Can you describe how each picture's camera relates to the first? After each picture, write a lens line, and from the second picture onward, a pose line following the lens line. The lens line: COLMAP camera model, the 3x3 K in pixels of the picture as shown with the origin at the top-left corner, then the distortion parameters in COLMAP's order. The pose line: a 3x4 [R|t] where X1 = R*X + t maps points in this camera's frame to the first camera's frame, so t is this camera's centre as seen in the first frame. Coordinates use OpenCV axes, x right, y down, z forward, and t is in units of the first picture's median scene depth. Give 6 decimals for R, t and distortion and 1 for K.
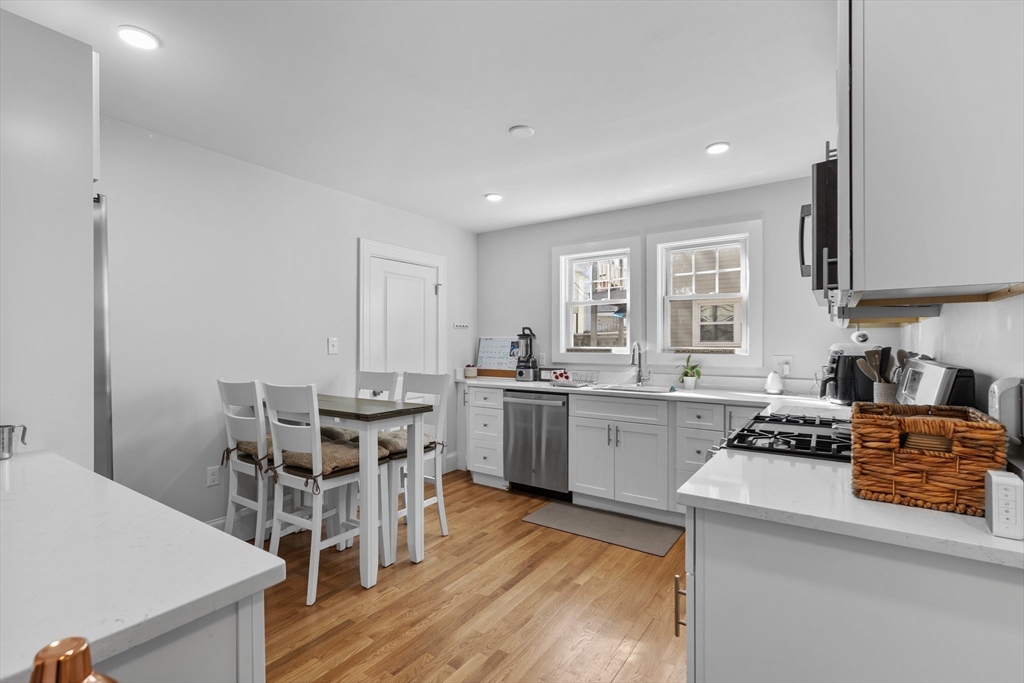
lens RADIAL K [[469.3, 0, 510.8], [0, 469.3, 344.5], [0, 0, 1]] dist [0.001184, 0.000068]
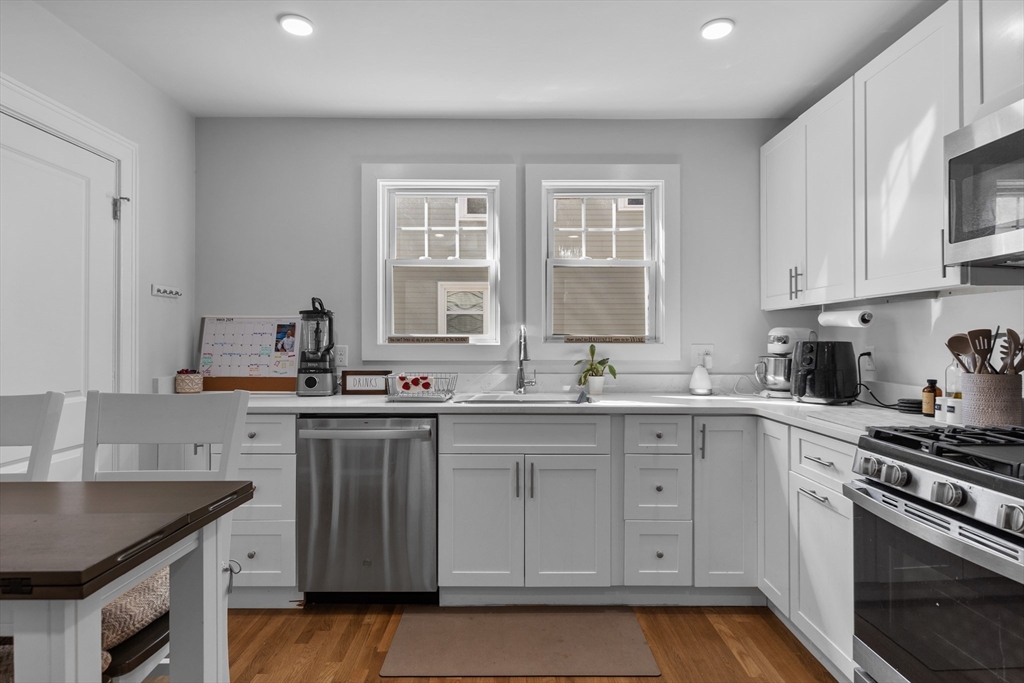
lens RADIAL K [[552.5, 0, 513.2], [0, 552.5, 339.0], [0, 0, 1]] dist [-0.005139, 0.000923]
pose [[0.818222, 0.001541, 0.574900, -0.168672], [0.000701, 0.999993, -0.003679, 0.015334], [-0.574902, 0.003413, 0.818215, 0.371552]]
